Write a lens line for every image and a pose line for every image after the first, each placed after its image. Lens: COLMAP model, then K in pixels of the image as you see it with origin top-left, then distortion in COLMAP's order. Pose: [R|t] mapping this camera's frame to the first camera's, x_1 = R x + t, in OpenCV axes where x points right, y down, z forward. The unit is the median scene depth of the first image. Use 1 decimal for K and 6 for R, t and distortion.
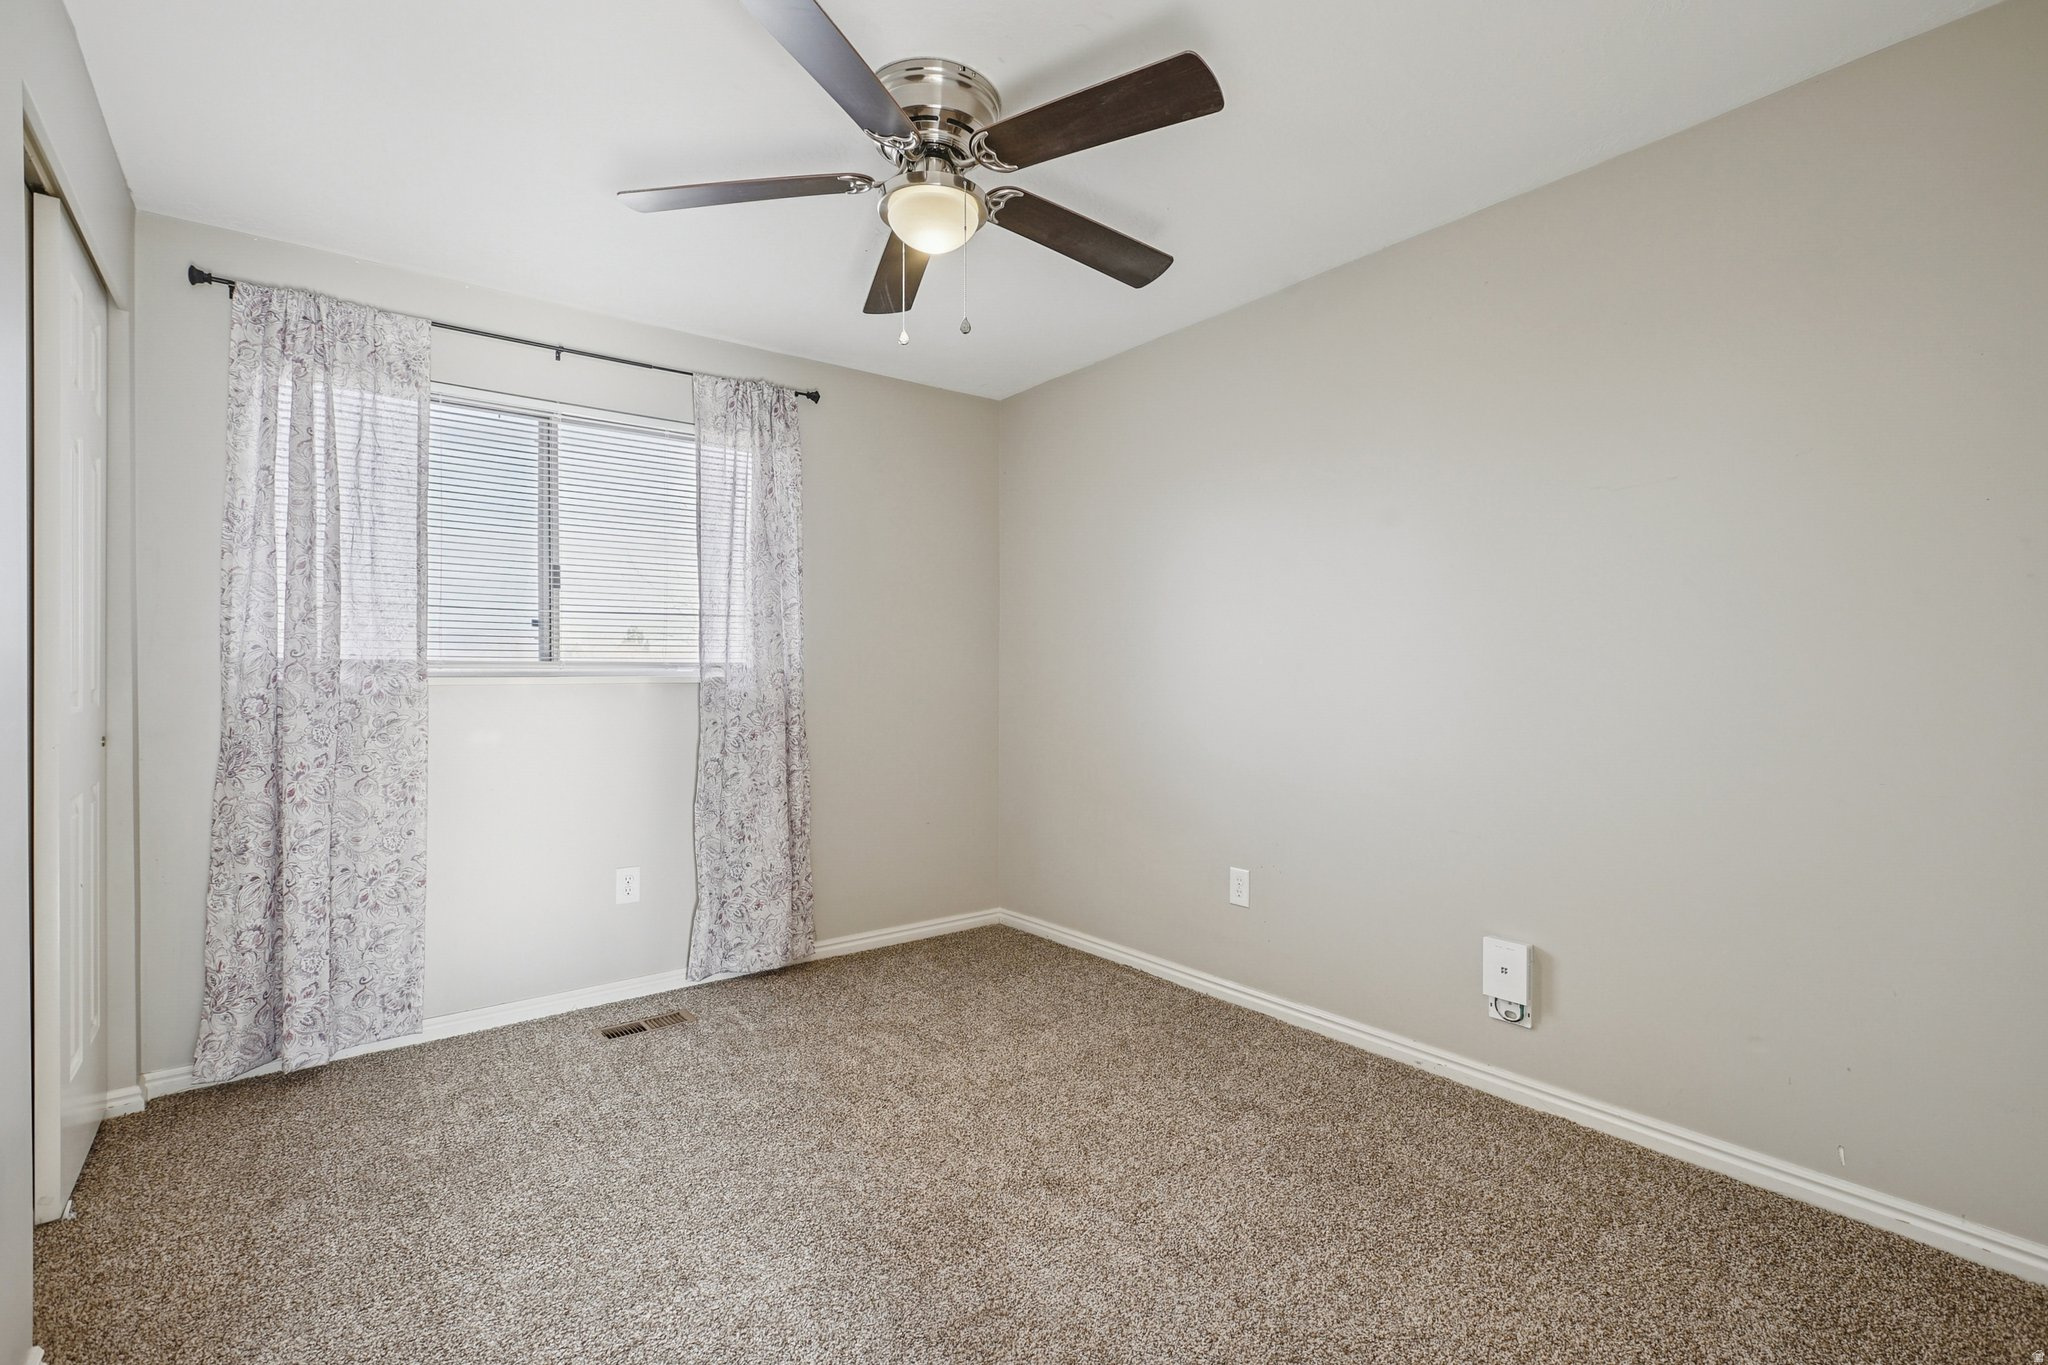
lens RADIAL K [[956.8, 0, 1022.4], [0, 956.8, 700.9], [0, 0, 1]] dist [-0.002337, -0.000153]
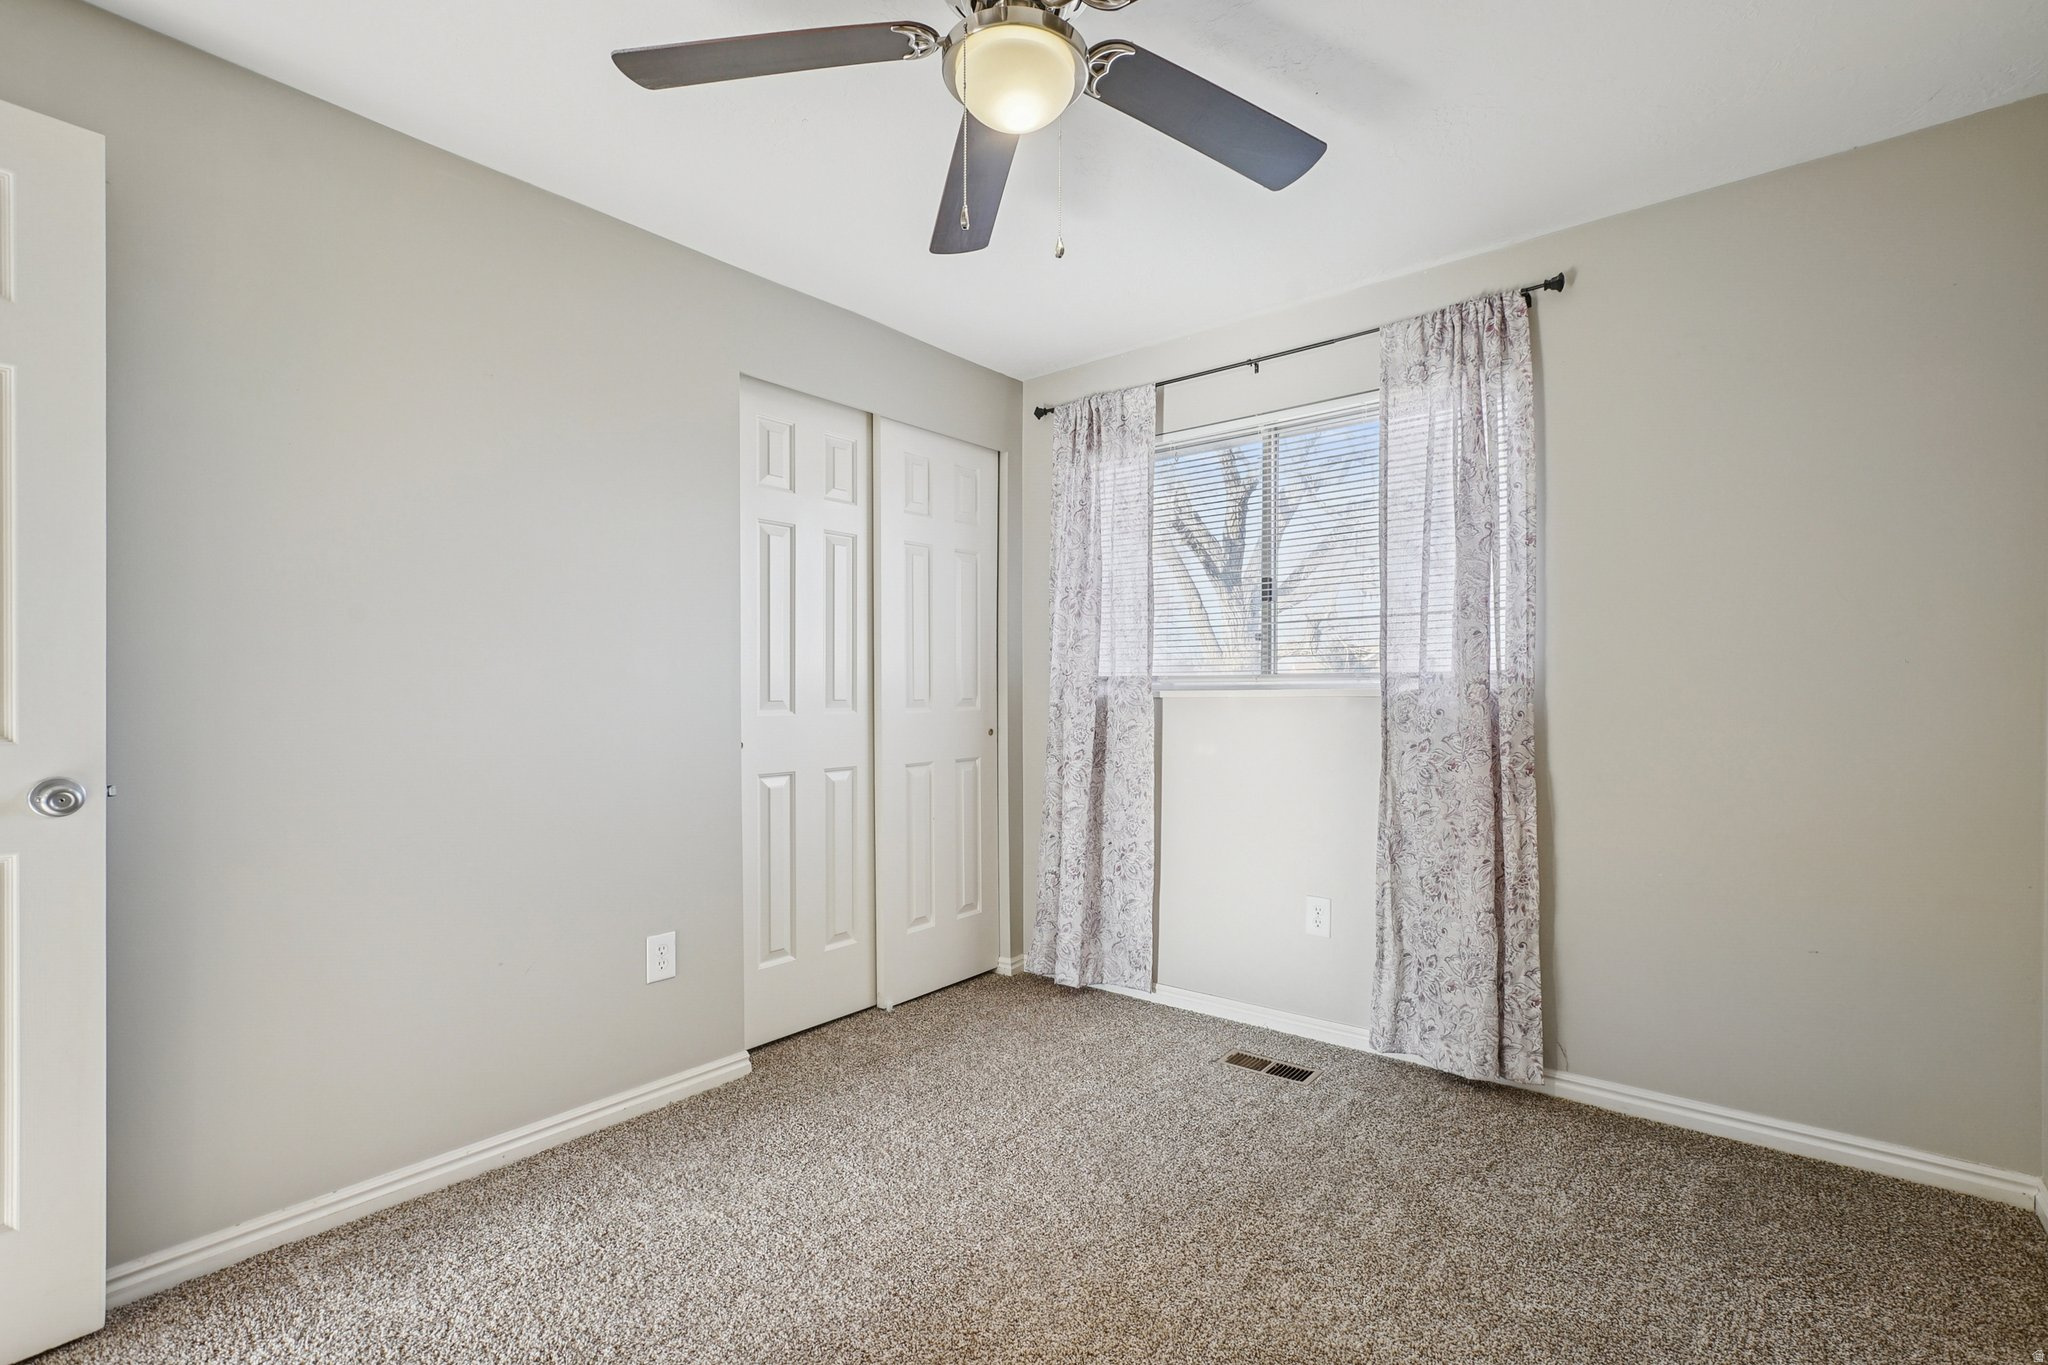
lens RADIAL K [[956.8, 0, 1022.4], [0, 956.8, 700.9], [0, 0, 1]] dist [-0.002337, -0.000153]
pose [[0.194497, 0.017123, -0.980754, 0.436339], [-0.013126, 0.999804, 0.014853, -0.024396], [0.980815, 0.009985, 0.194683, 0.549098]]
